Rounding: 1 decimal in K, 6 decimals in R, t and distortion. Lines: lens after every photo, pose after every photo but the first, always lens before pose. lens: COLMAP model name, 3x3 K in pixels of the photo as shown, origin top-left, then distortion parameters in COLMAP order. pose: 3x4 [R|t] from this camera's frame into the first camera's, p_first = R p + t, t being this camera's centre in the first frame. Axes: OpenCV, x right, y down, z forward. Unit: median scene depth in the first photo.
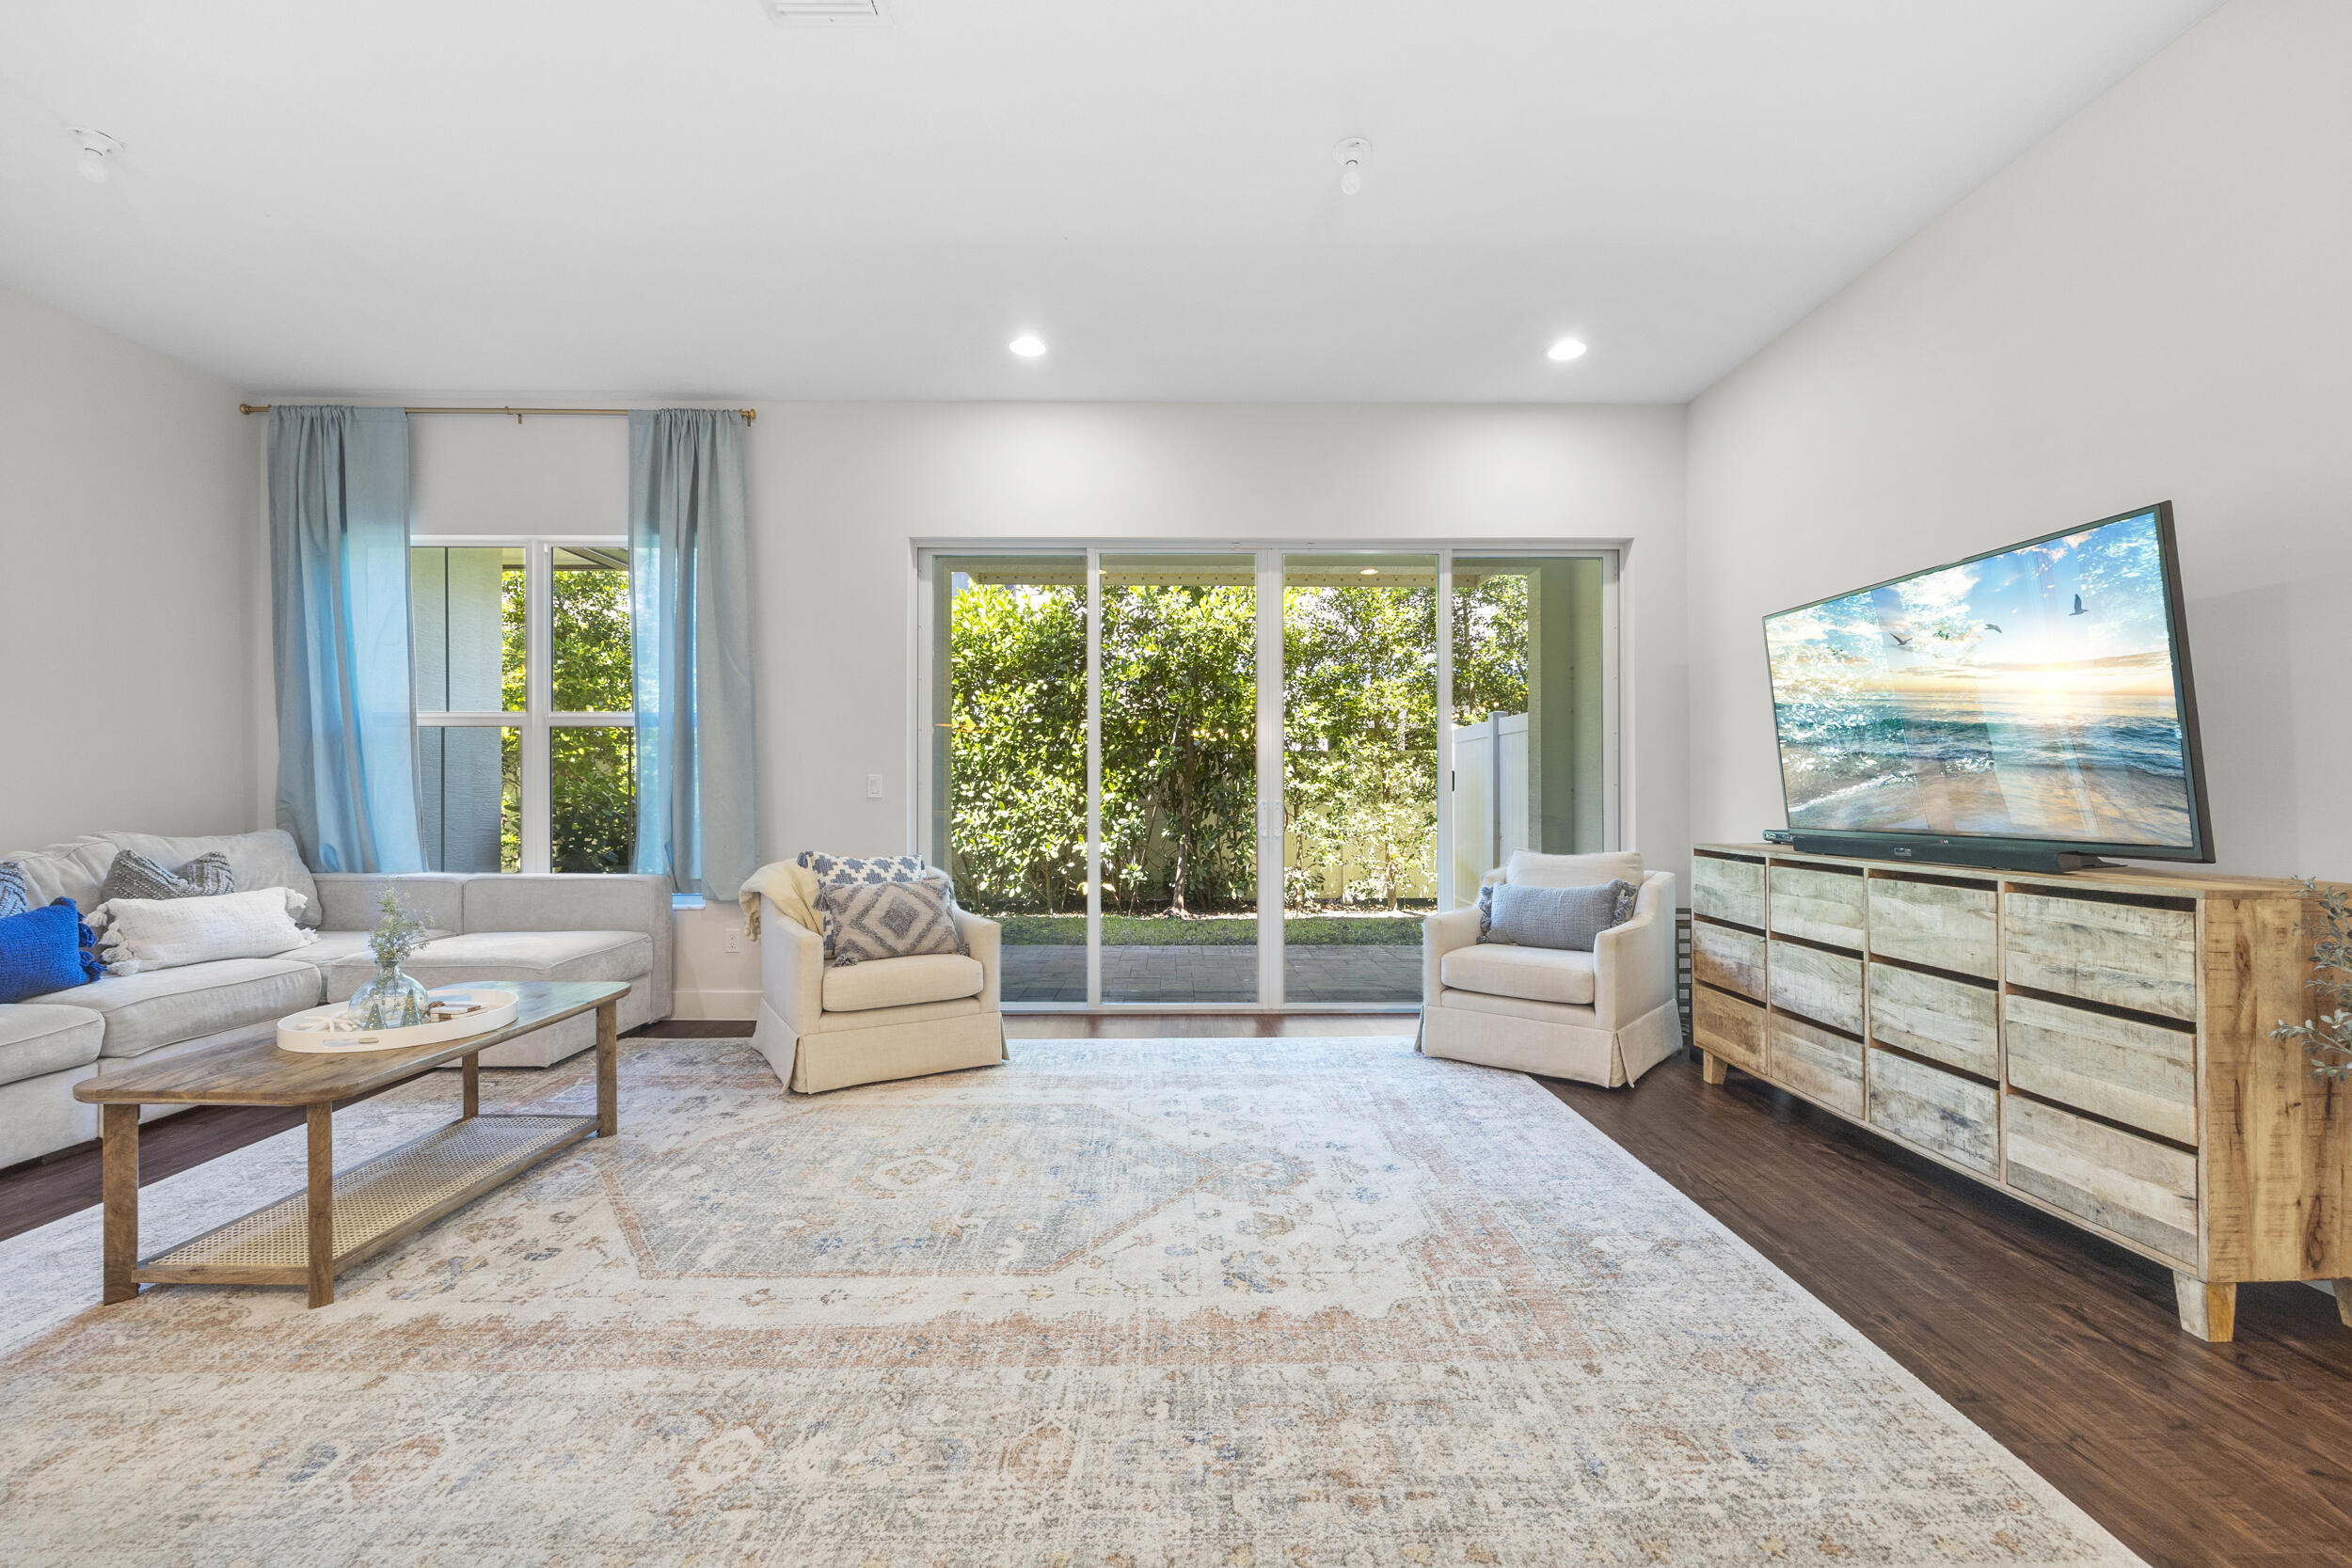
lens RADIAL K [[949.5, 0, 1183.5], [0, 949.5, 785.9], [0, 0, 1]] dist [-0.000887, 0.000225]
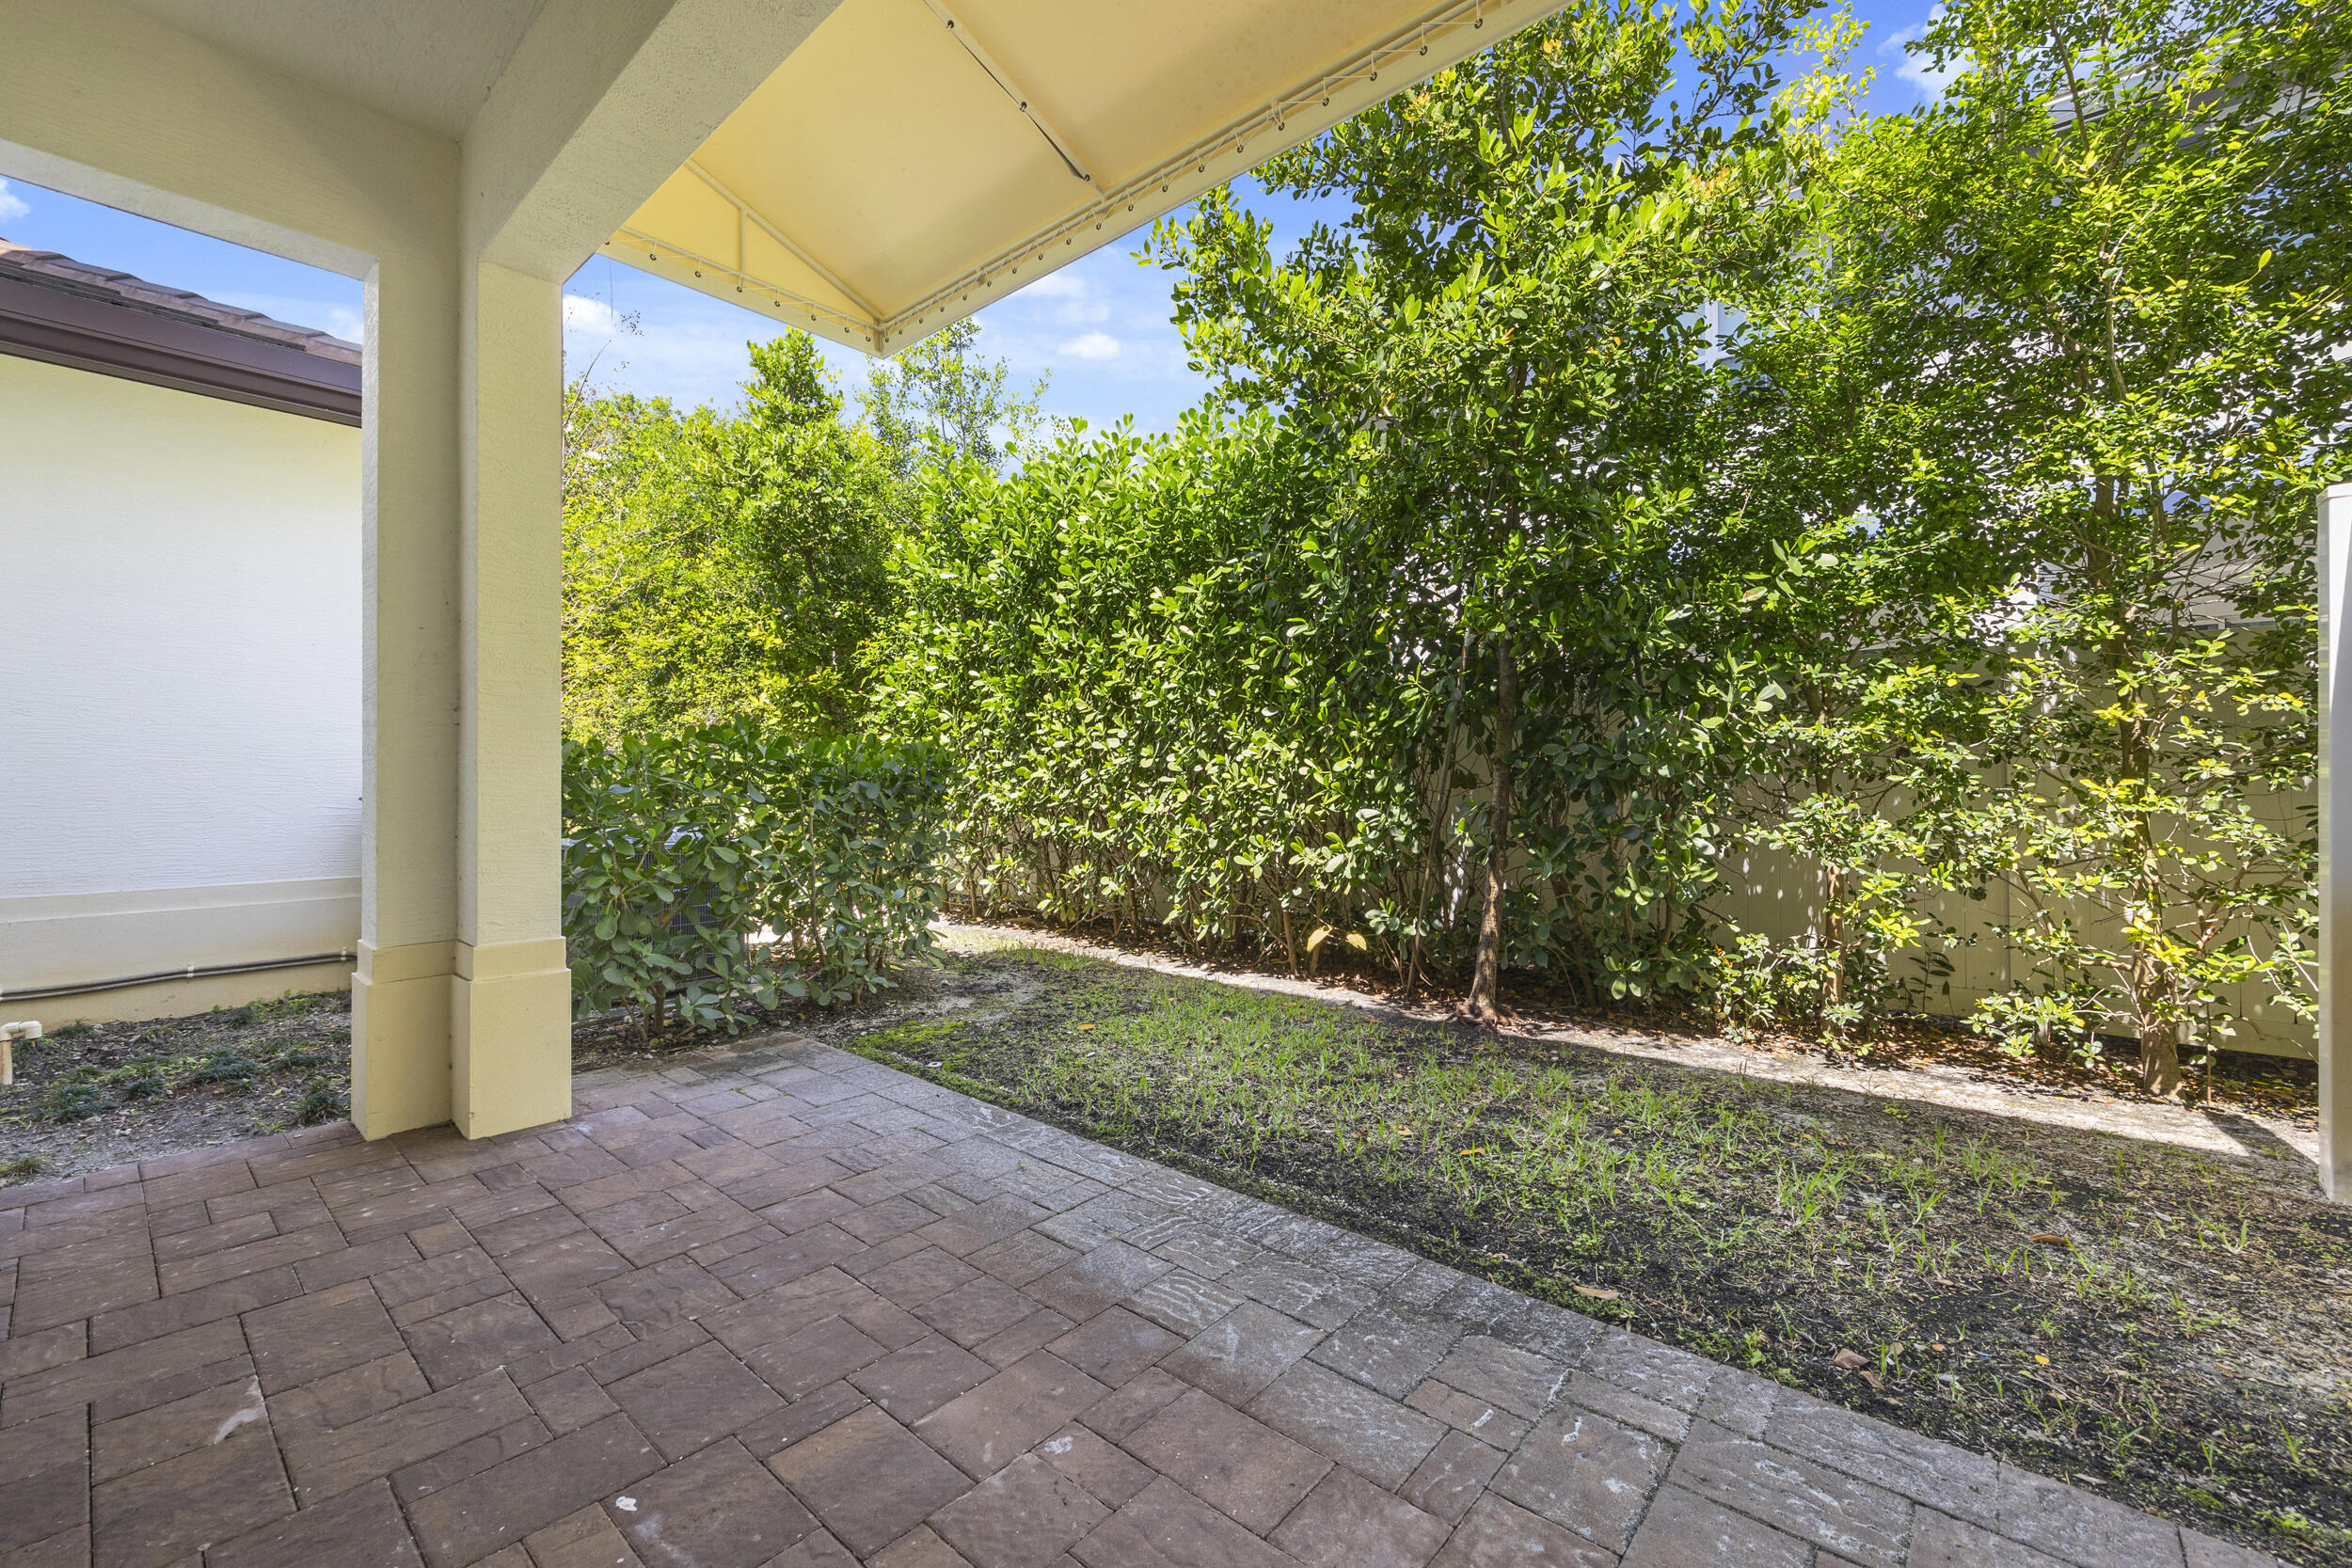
lens RADIAL K [[980.4, 0, 1168.8], [0, 980.4, 784.7], [0, 0, 1]] dist [0.001906, 0.000064]
pose [[0.736543, 0.001889, -0.676388, 0.583681], [0.006452, 0.999931, 0.009818, 0.044474], [0.676360, -0.011595, 0.736480, 1.519352]]
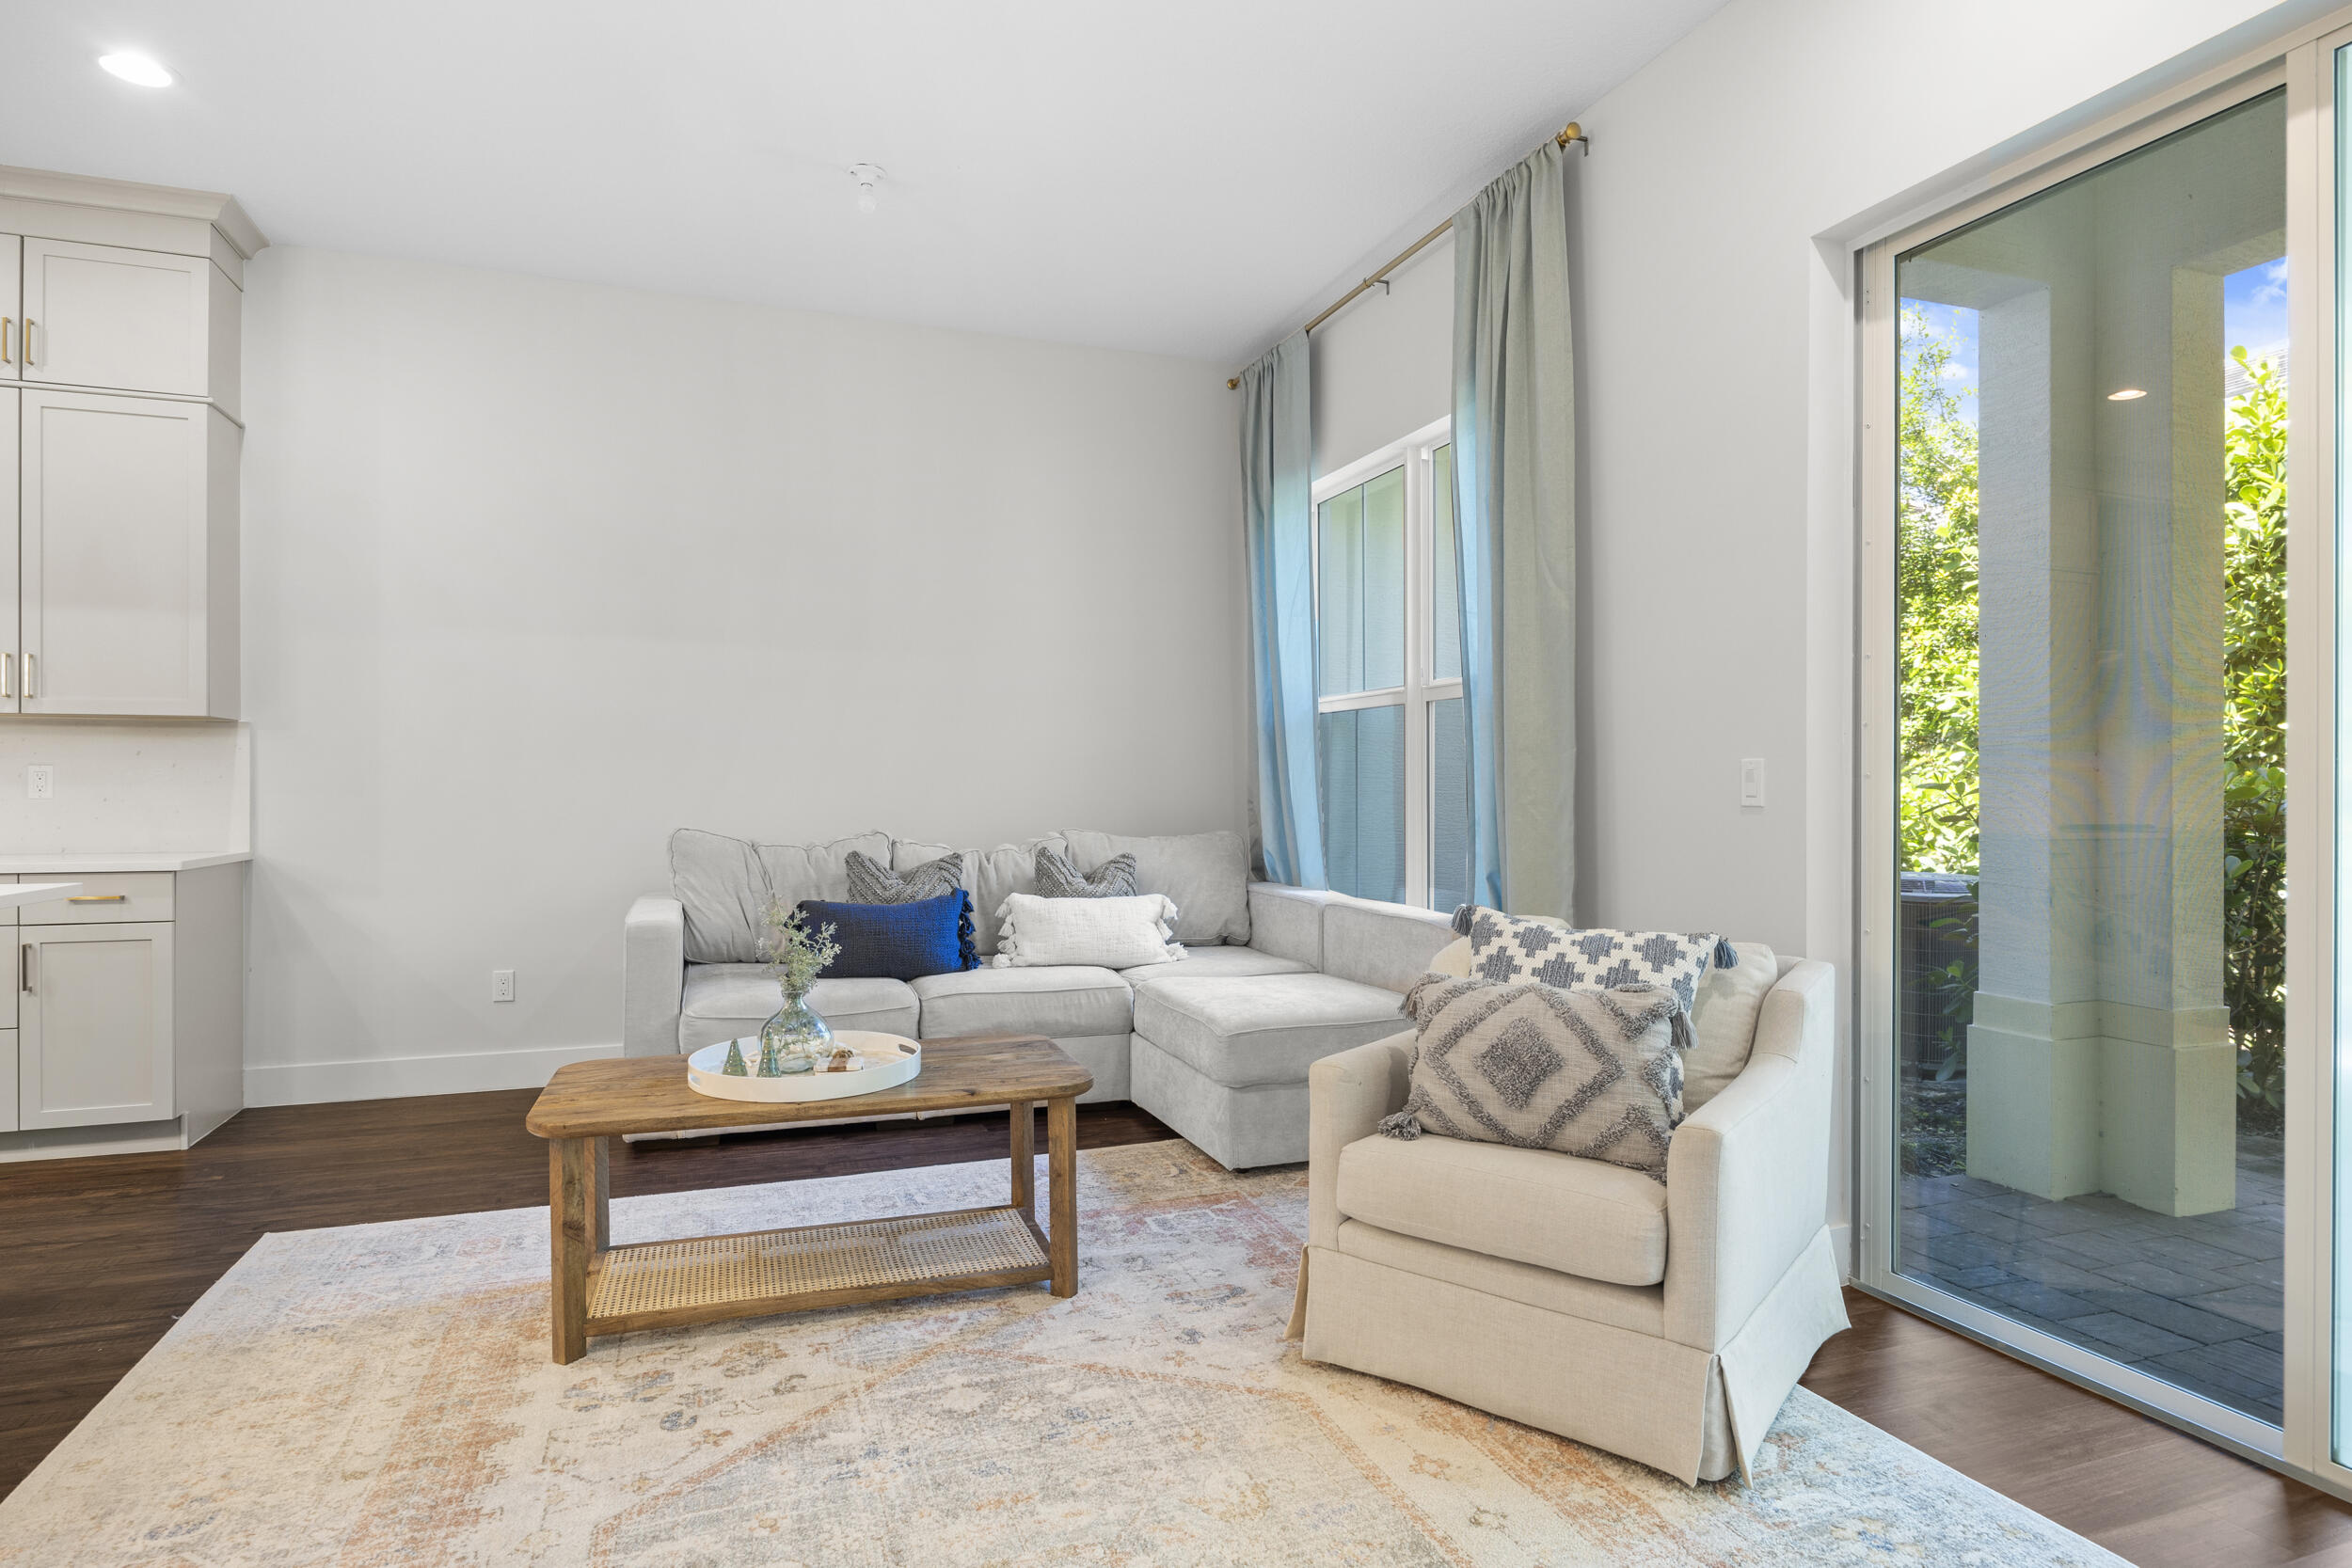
lens RADIAL K [[1287.1, 0, 1180.2], [0, 1287.1, 790.4], [0, 0, 1]] dist [-0.000358, -0.001408]
pose [[0.335770, 0.001757, -0.941942, 0.256795], [0.003857, 0.999987, 0.003240, 0.002027], [0.941936, -0.004720, 0.335759, 0.673734]]
